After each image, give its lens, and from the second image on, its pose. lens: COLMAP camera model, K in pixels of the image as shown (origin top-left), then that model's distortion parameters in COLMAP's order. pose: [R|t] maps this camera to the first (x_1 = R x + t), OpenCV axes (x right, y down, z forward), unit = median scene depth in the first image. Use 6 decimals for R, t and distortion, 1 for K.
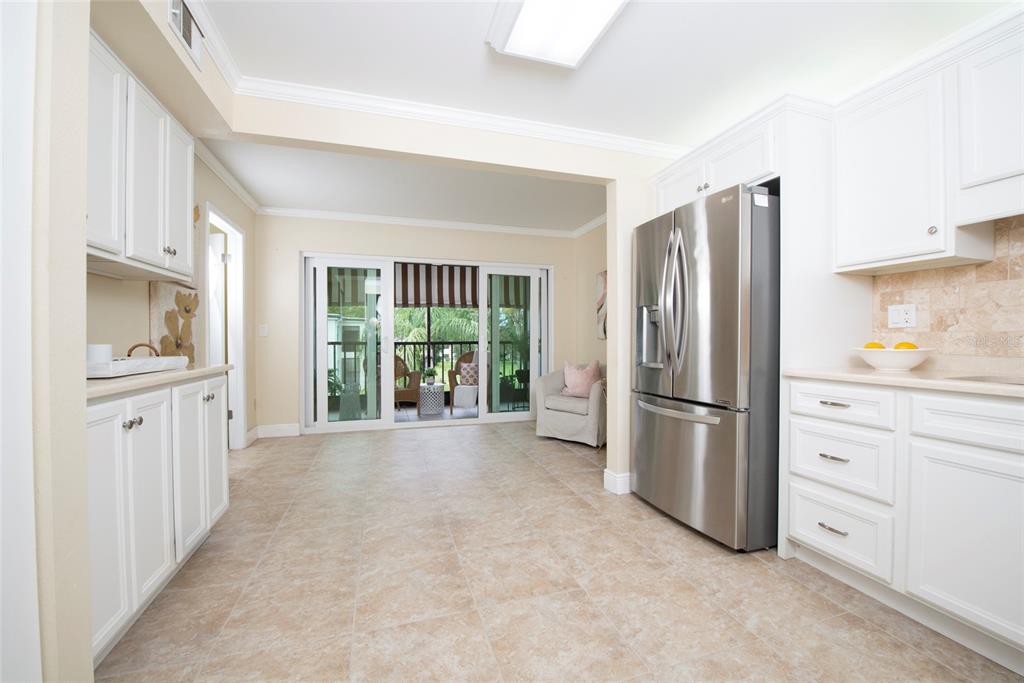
lens RADIAL K [[417.2, 0, 512.0], [0, 417.2, 341.5], [0, 0, 1]] dist [-0.000253, -0.000084]
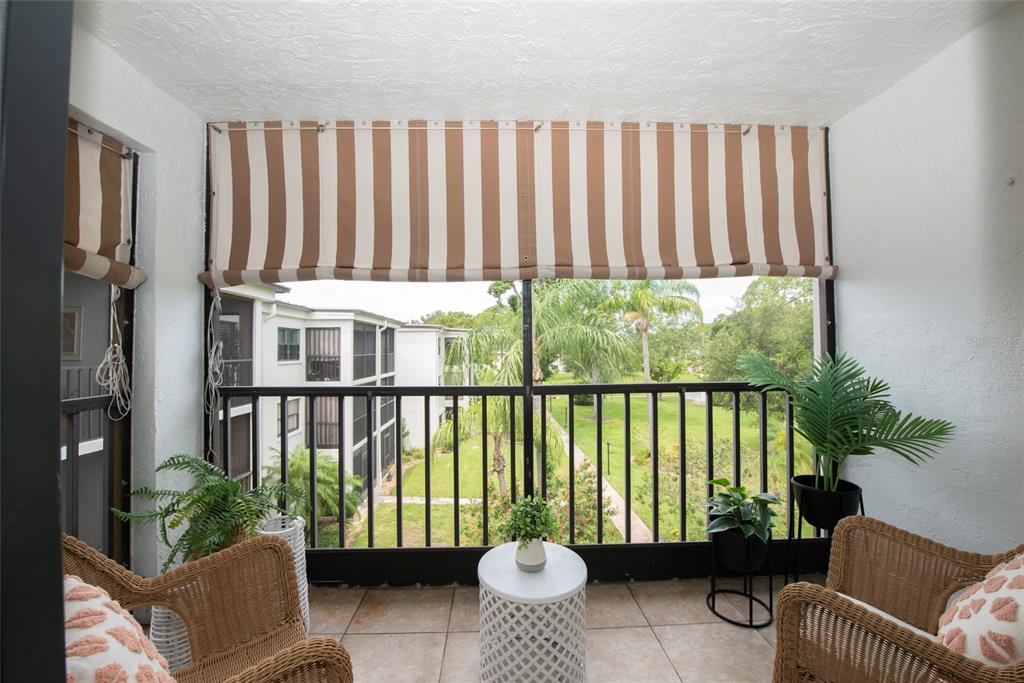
lens RADIAL K [[417.2, 0, 512.0], [0, 417.2, 341.5], [0, 0, 1]] dist [-0.000253, -0.000084]
pose [[0.967013, -0.003910, -0.254697, -0.128433], [-0.002727, 0.999666, -0.025702, -0.025137], [0.254713, 0.025549, 0.966679, 0.683739]]
